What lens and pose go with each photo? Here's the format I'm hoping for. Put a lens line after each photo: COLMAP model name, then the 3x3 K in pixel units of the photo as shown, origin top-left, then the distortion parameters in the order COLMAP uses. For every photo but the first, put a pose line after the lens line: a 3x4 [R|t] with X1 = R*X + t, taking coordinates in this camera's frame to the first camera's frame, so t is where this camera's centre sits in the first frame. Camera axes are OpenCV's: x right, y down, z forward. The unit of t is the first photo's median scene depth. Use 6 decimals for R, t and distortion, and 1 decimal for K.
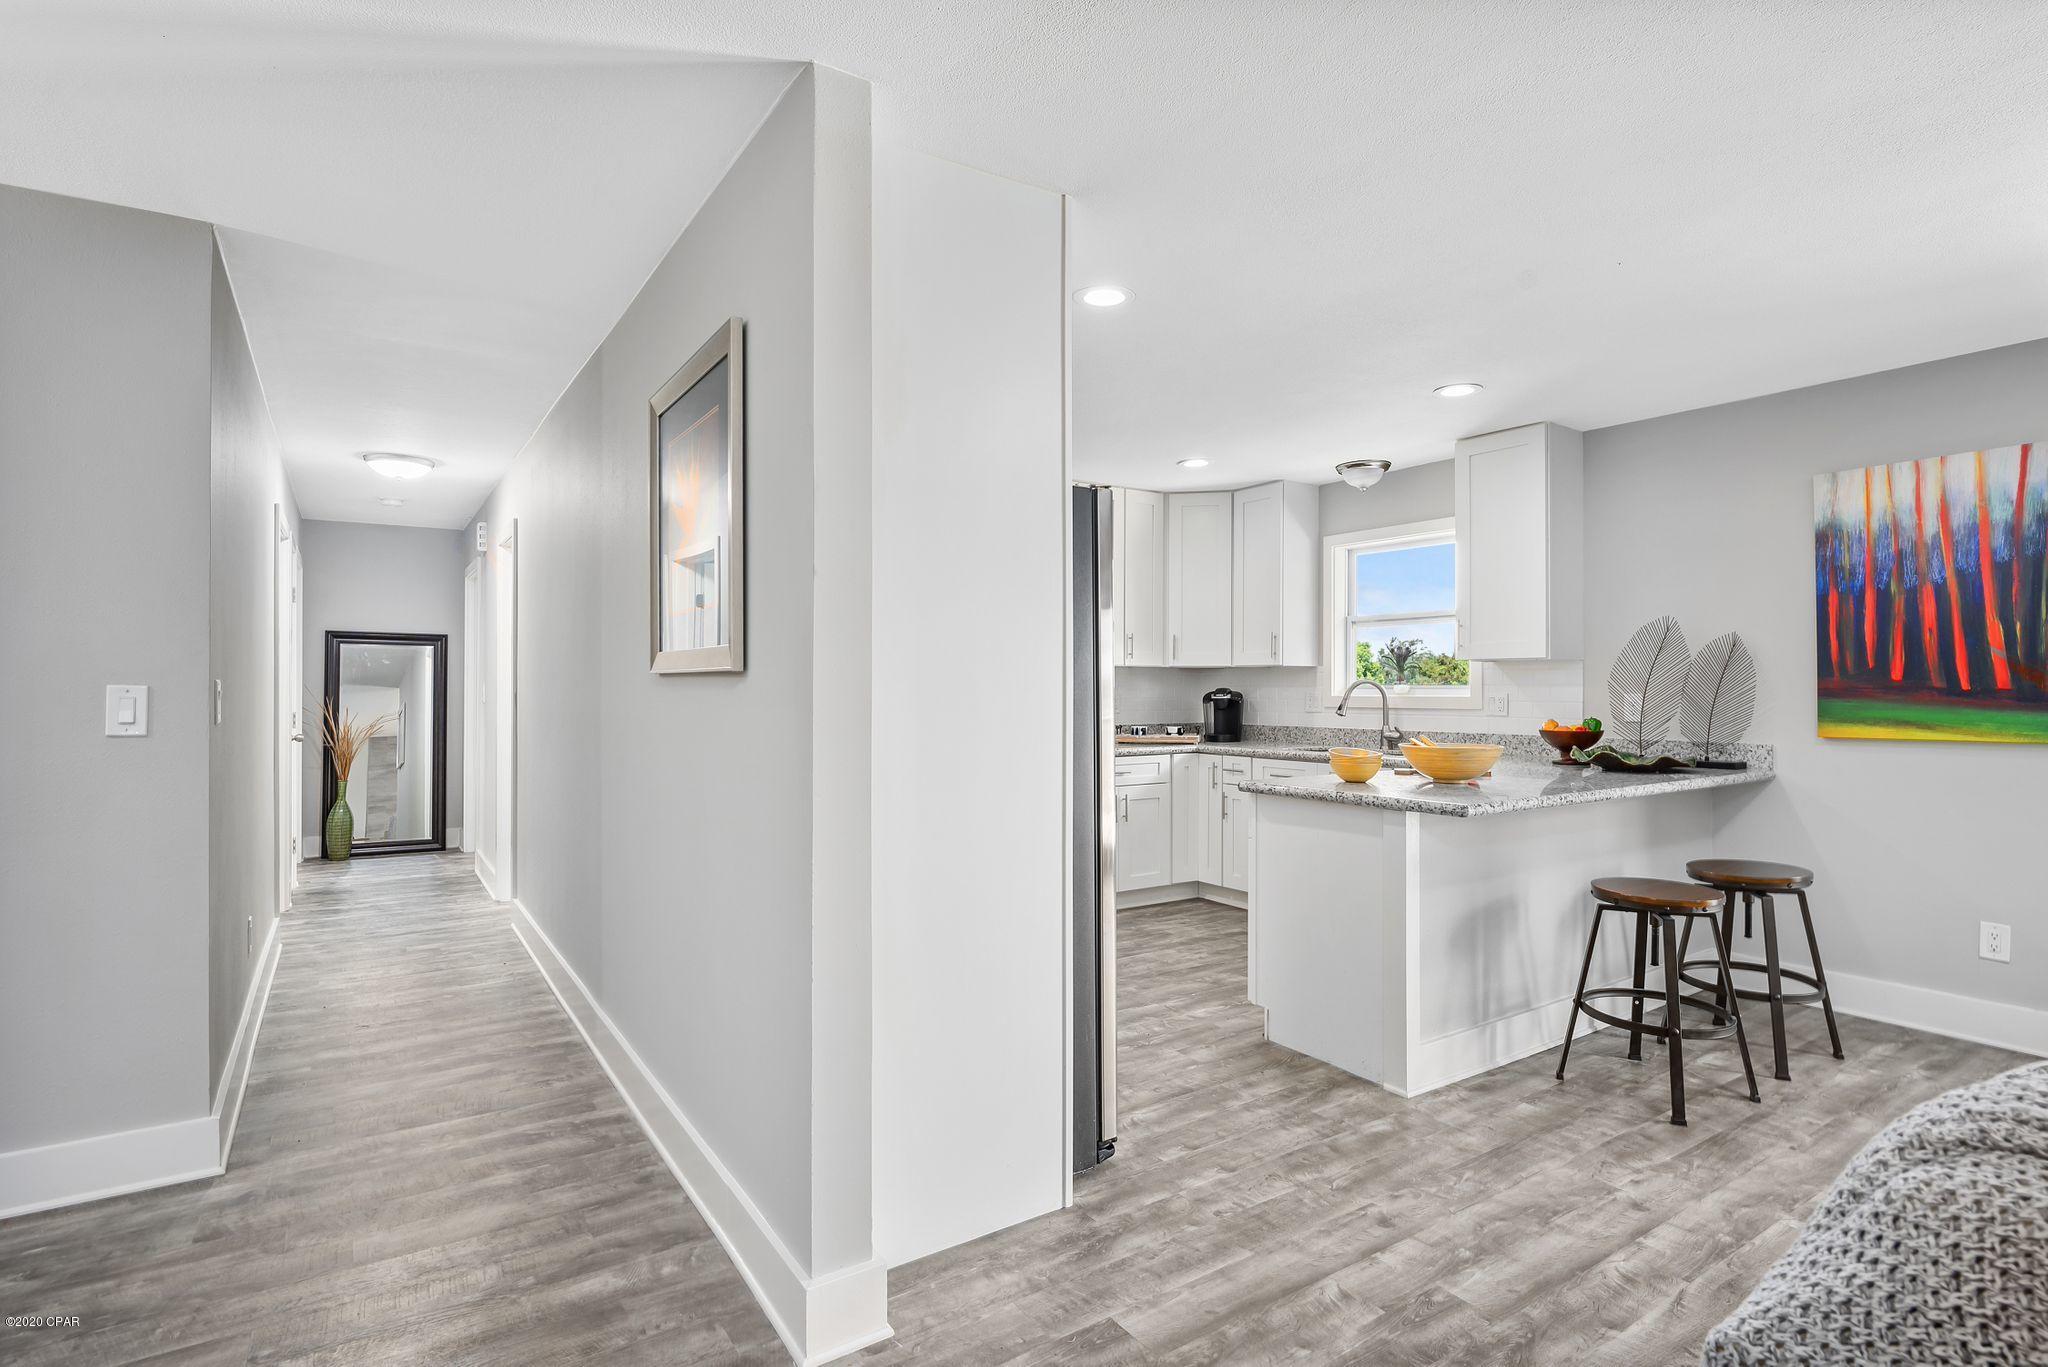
lens RADIAL K [[1007.4, 0, 1021.1], [0, 1007.4, 676.1], [0, 0, 1]] dist [-0.015623, 0.000263]
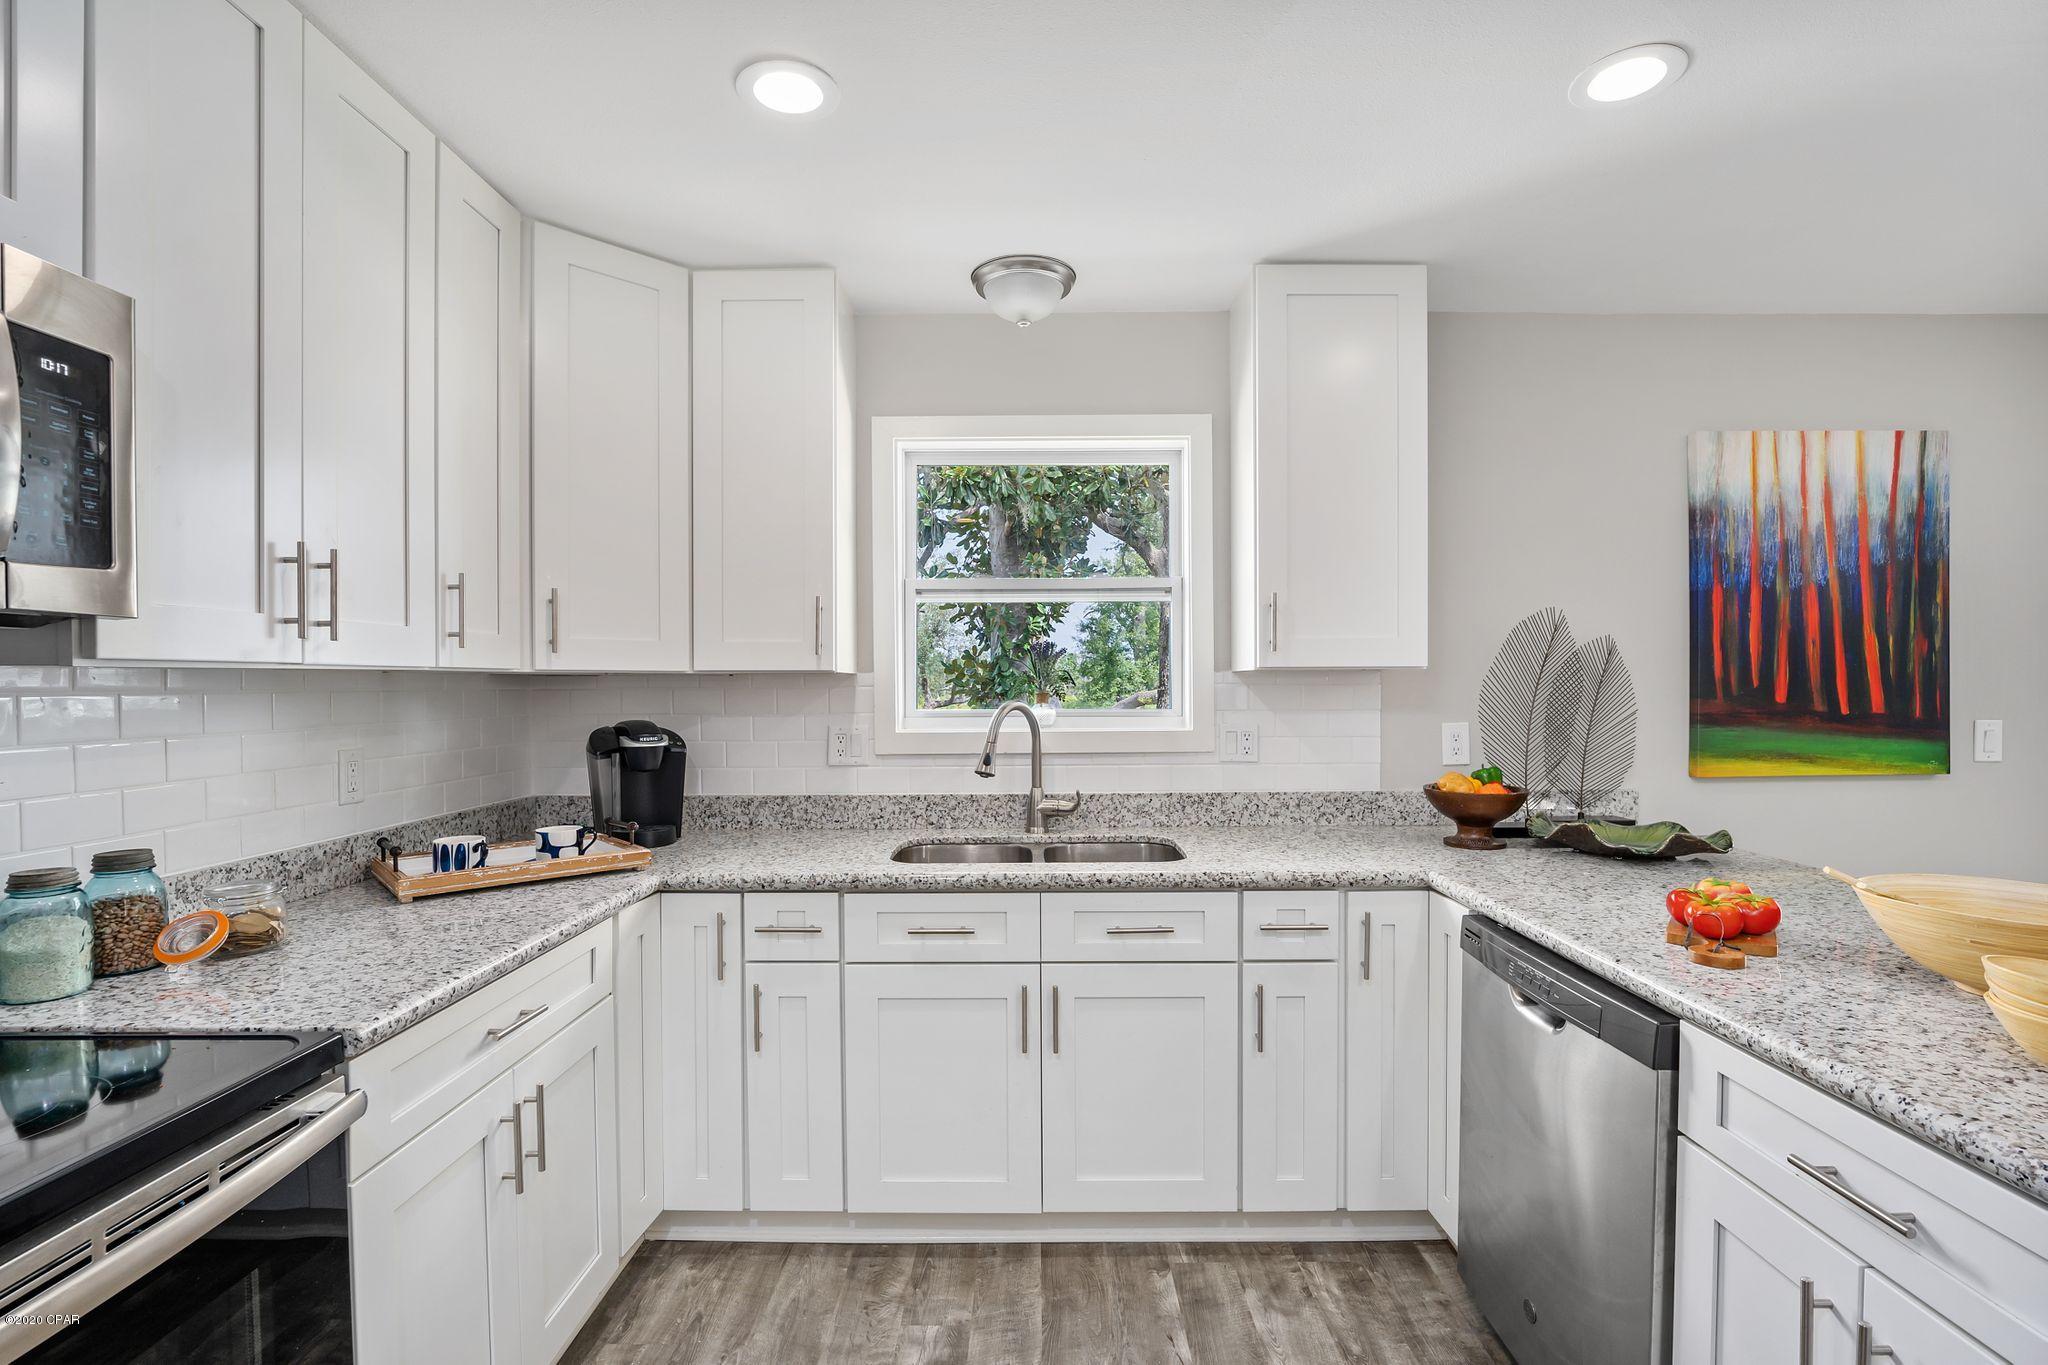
lens RADIAL K [[919.2, 0, 1023.4], [0, 919.2, 689.9], [0, 0, 1]] dist [-0.020909, 0.000680]
pose [[0.559302, -0.007638, 0.828929, -0.055420], [-0.004523, 0.999915, 0.012265, -0.010515], [-0.828952, -0.010609, 0.559219, 0.933163]]
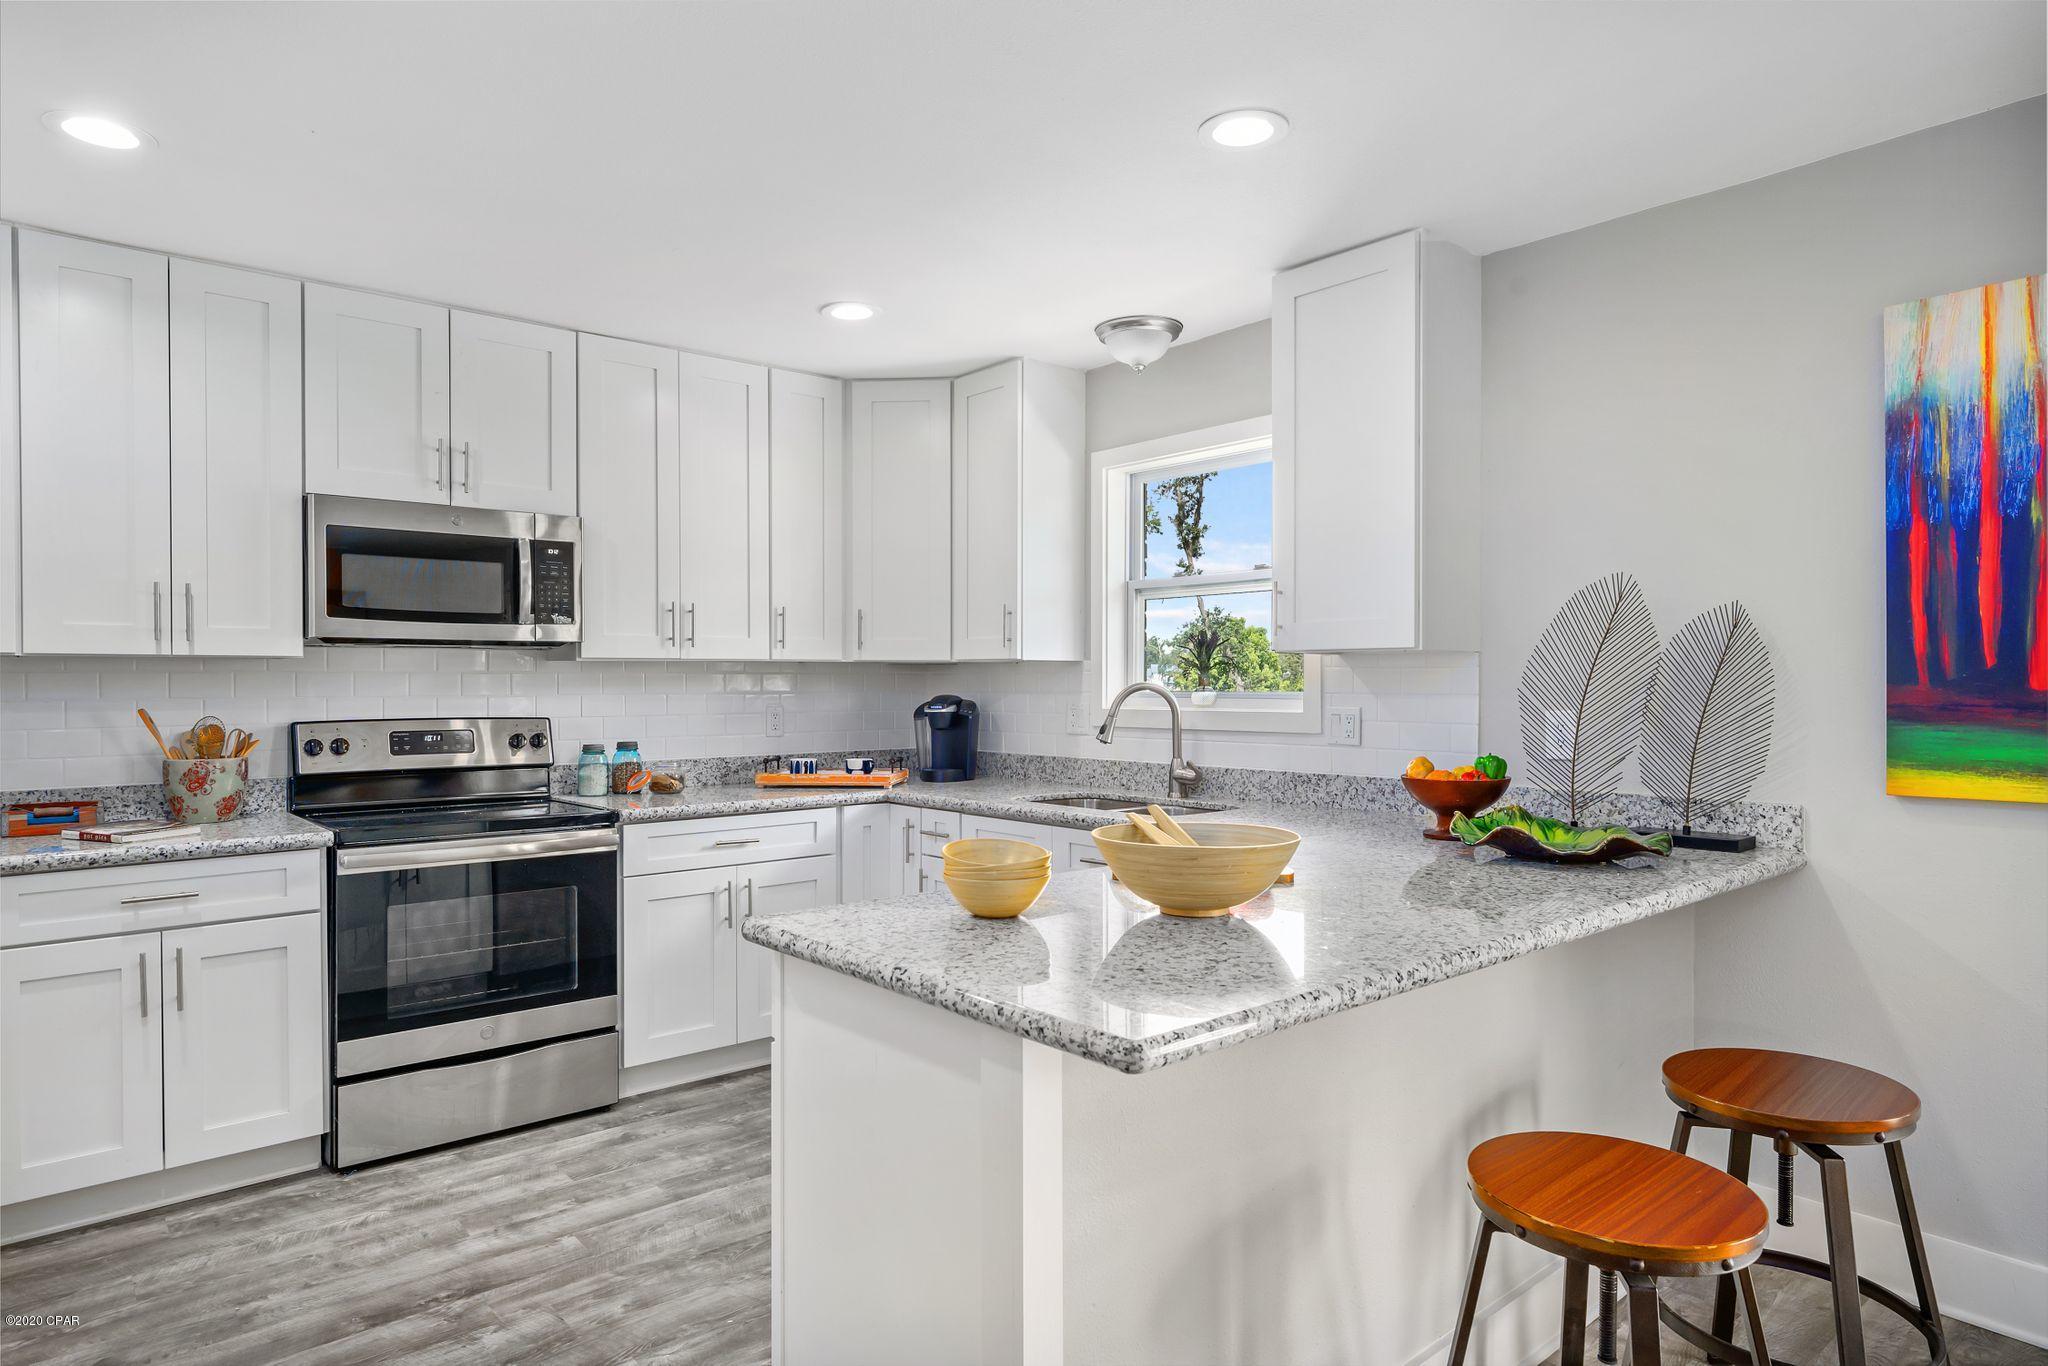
lens RADIAL K [[1187.0, 0, 1024.0], [0, 1187.0, 683.0], [0, 0, 1]] dist [0.005262, -0.000618]
pose [[0.992464, -0.003299, 0.122493, 0.232129], [0.001725, 0.999915, 0.012953, -0.007541], [-0.122525, -0.012644, 0.992385, 0.377877]]
